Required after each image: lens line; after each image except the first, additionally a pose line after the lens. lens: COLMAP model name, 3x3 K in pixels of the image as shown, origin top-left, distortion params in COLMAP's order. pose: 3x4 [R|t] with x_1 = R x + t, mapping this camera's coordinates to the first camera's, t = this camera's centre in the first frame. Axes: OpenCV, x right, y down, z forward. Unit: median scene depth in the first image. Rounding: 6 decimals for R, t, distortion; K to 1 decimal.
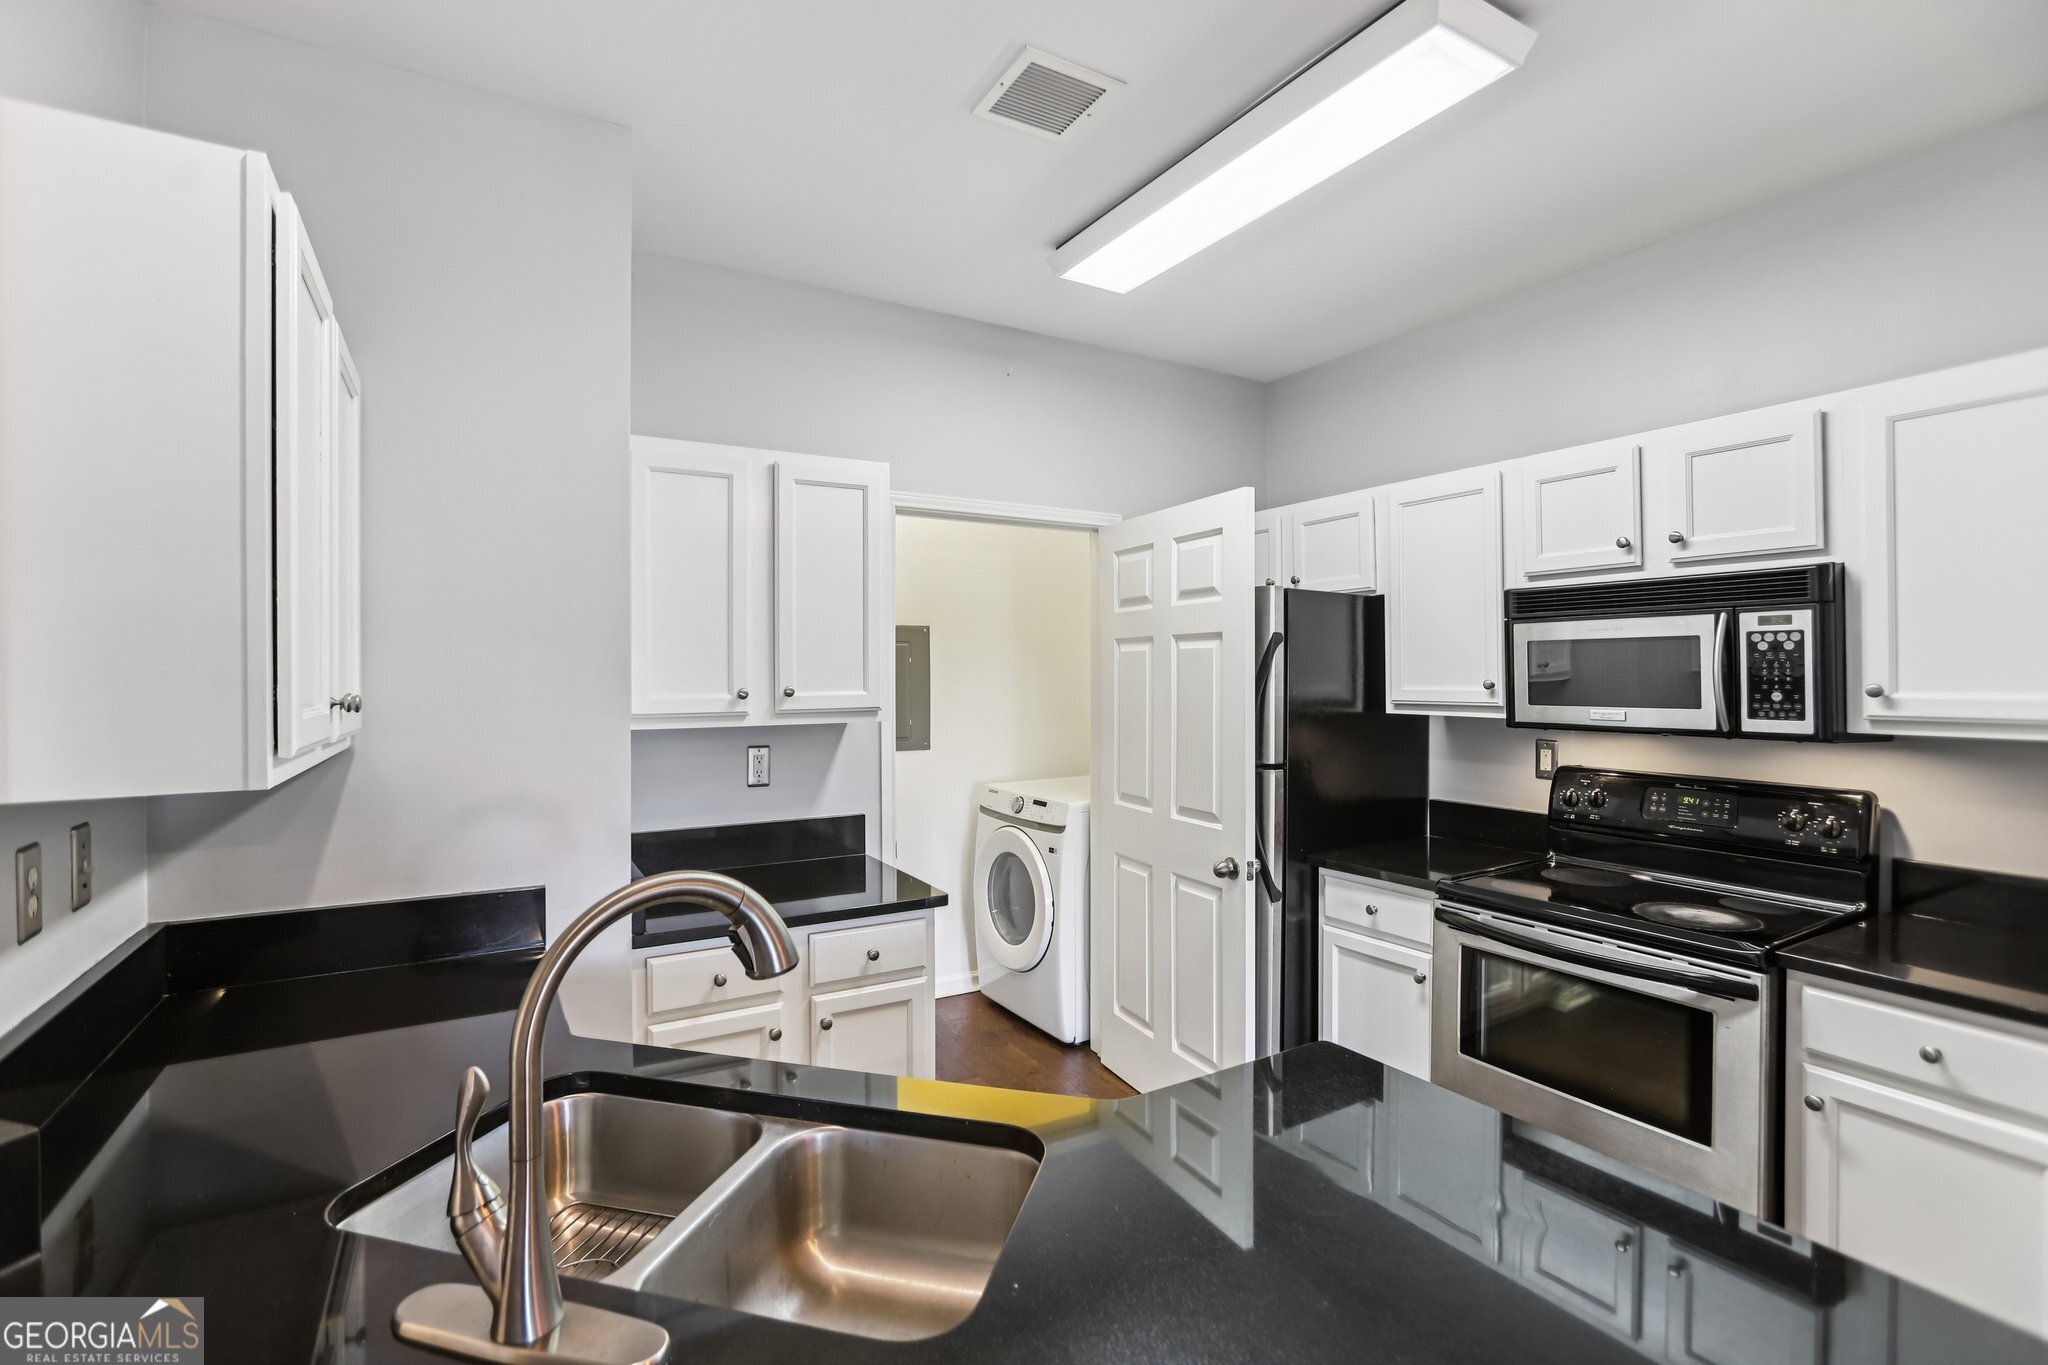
lens RADIAL K [[946.6, 0, 1024.0], [0, 946.6, 682.5], [0, 0, 1]] dist [-0.014606, -0.000086]
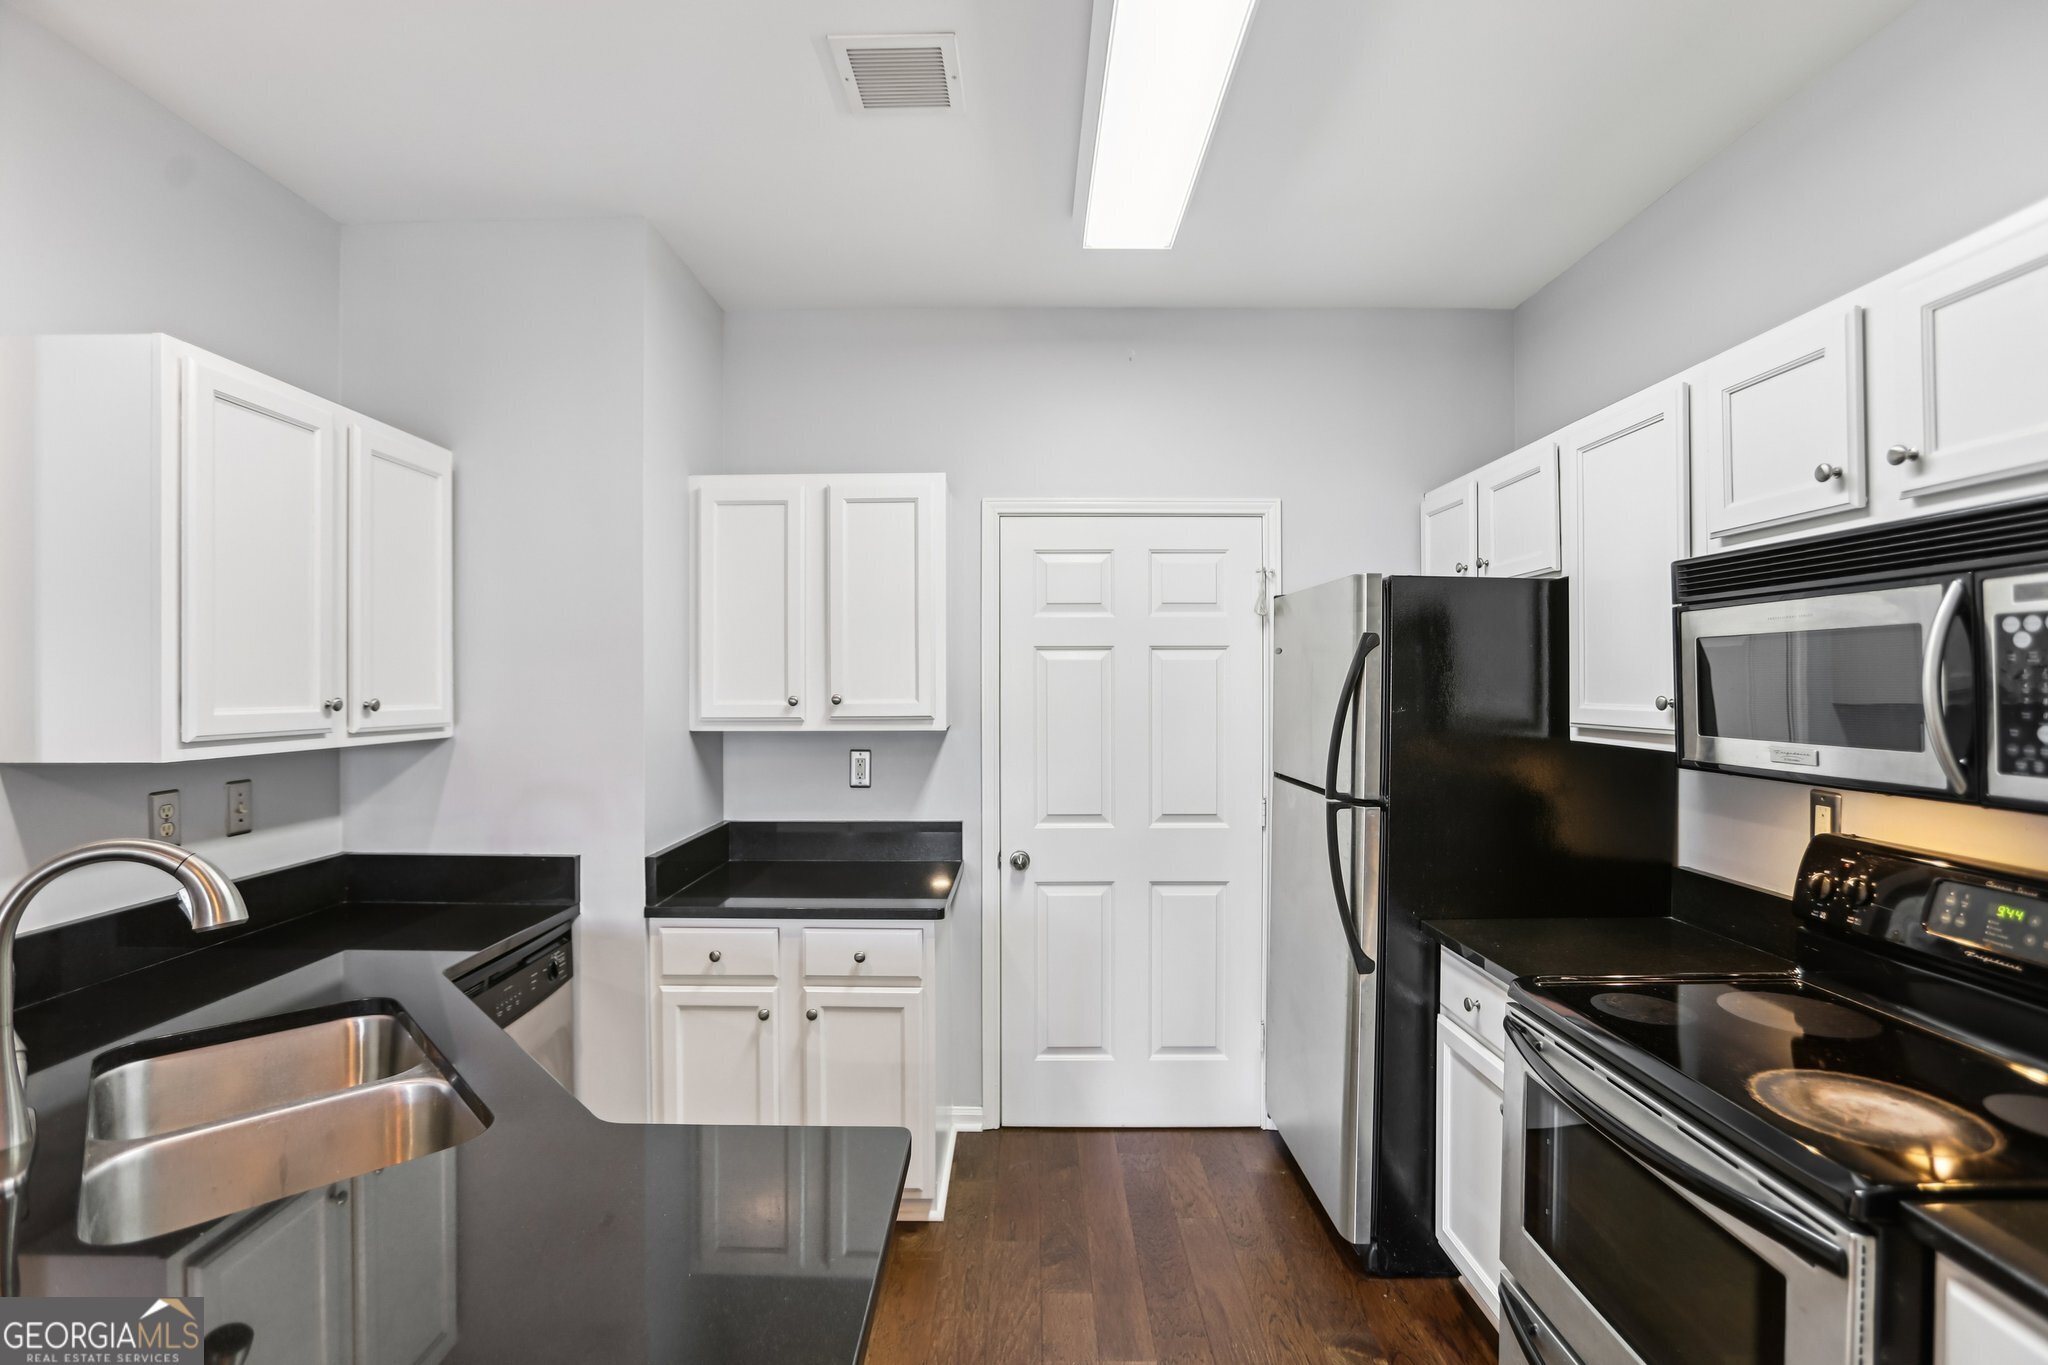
lens RADIAL K [[942.8, 0, 1020.5], [0, 942.8, 689.5], [0, 0, 1]] dist [-0.025978, 0.011110]
pose [[0.852433, 0.008164, -0.522772, 0.489901], [-0.008243, 0.999964, 0.002176, -0.005739], [0.522771, 0.002454, 0.852470, 0.207576]]
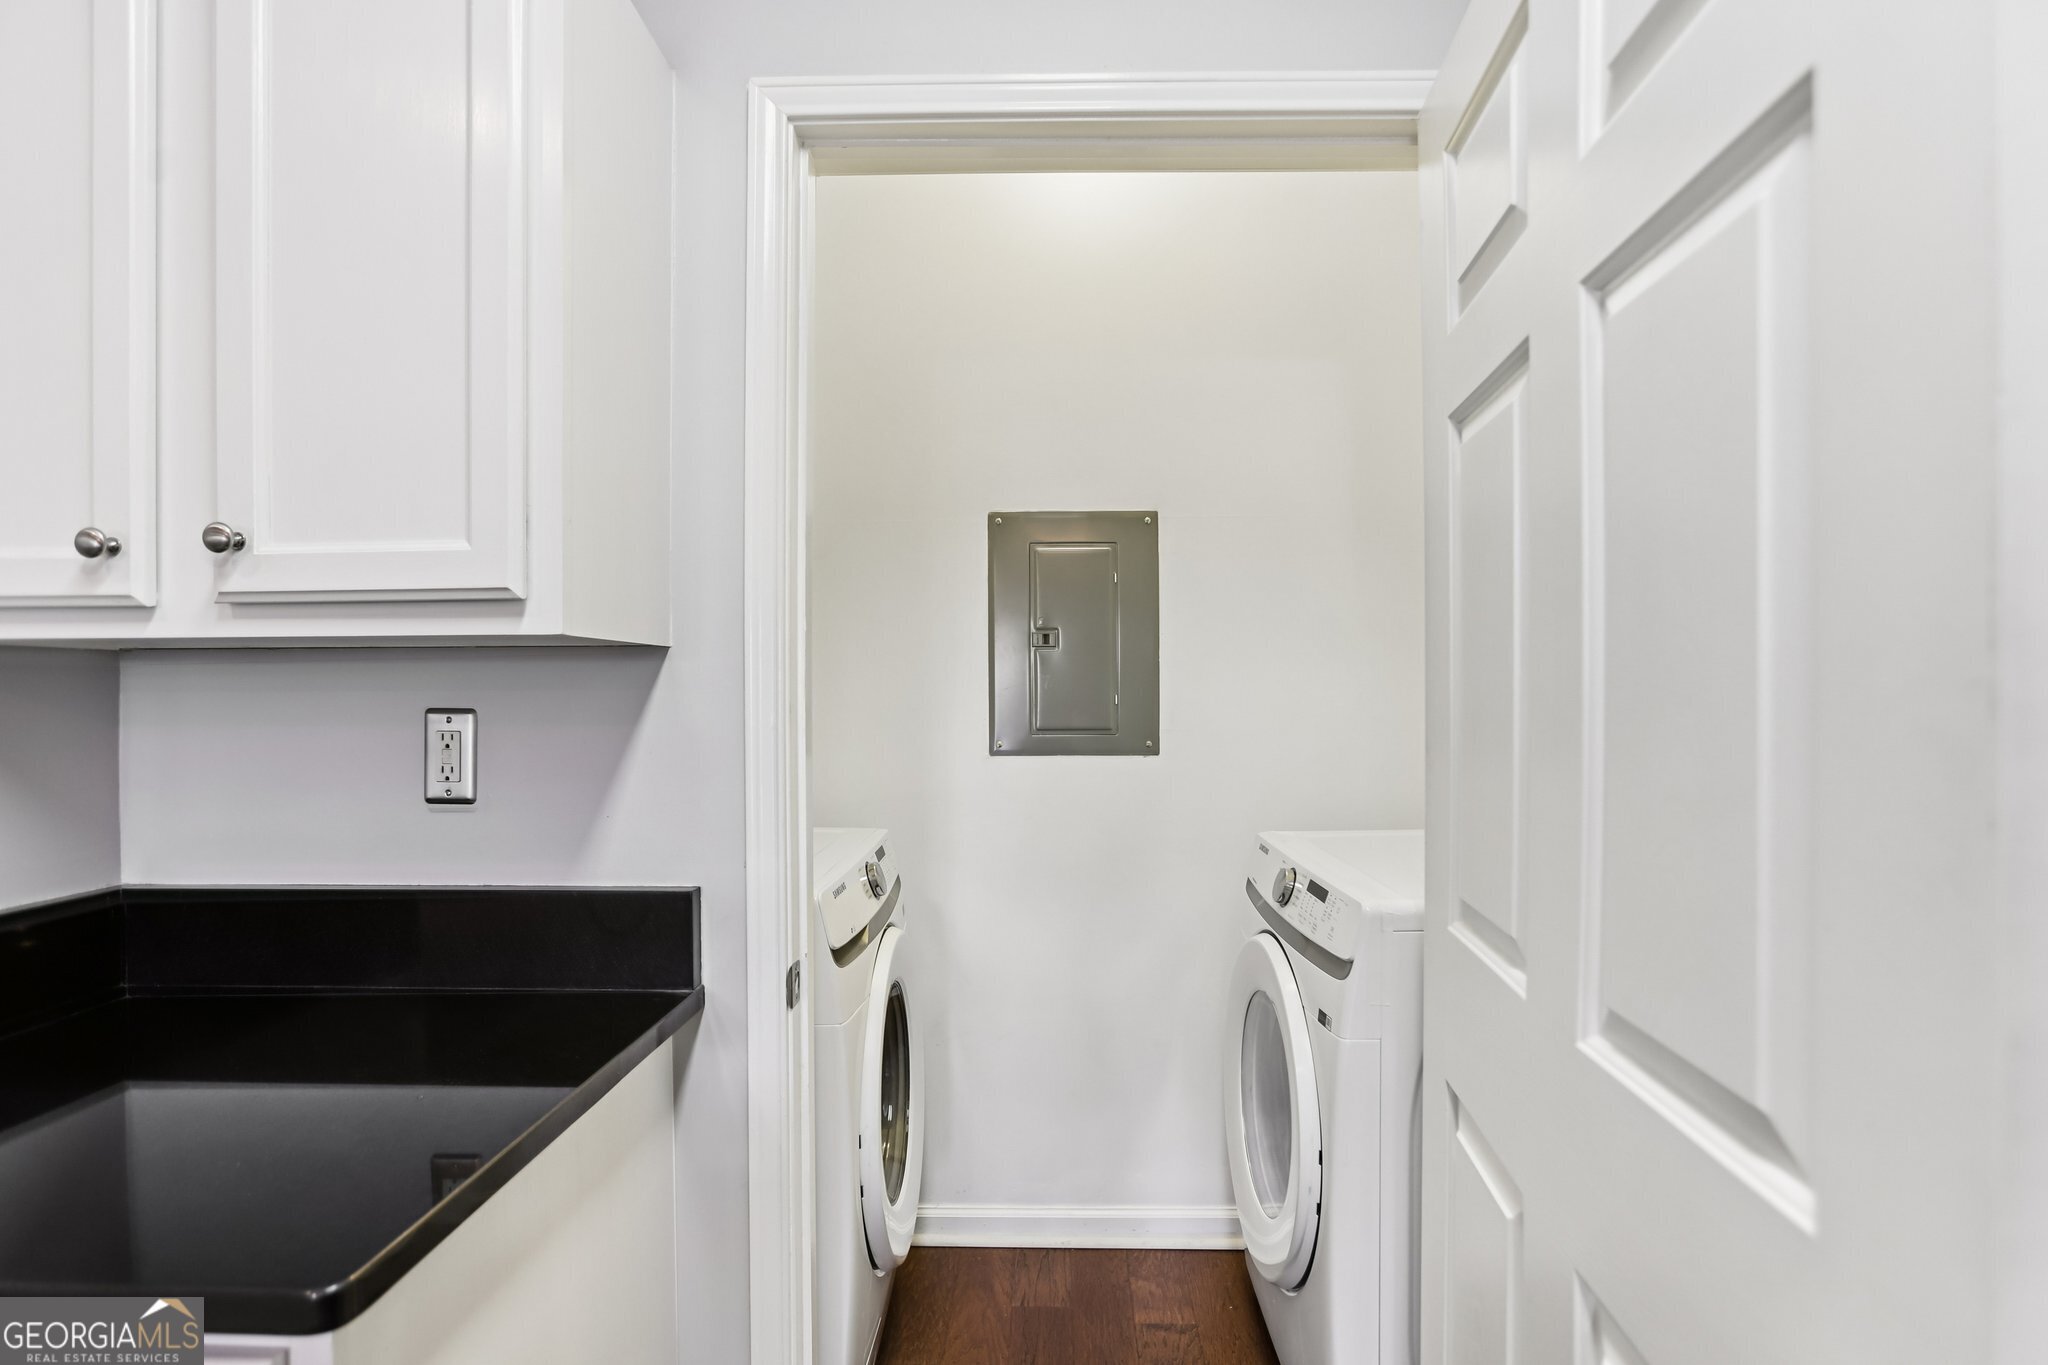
lens RADIAL K [[946.6, 0, 1024.0], [0, 946.6, 682.5], [0, 0, 1]] dist [-0.014606, -0.000086]
pose [[0.850756, 0.002393, -0.525555, 0.188666], [-0.010993, 0.999852, -0.013242, 0.065462], [0.525445, 0.017043, 0.850657, 0.874647]]
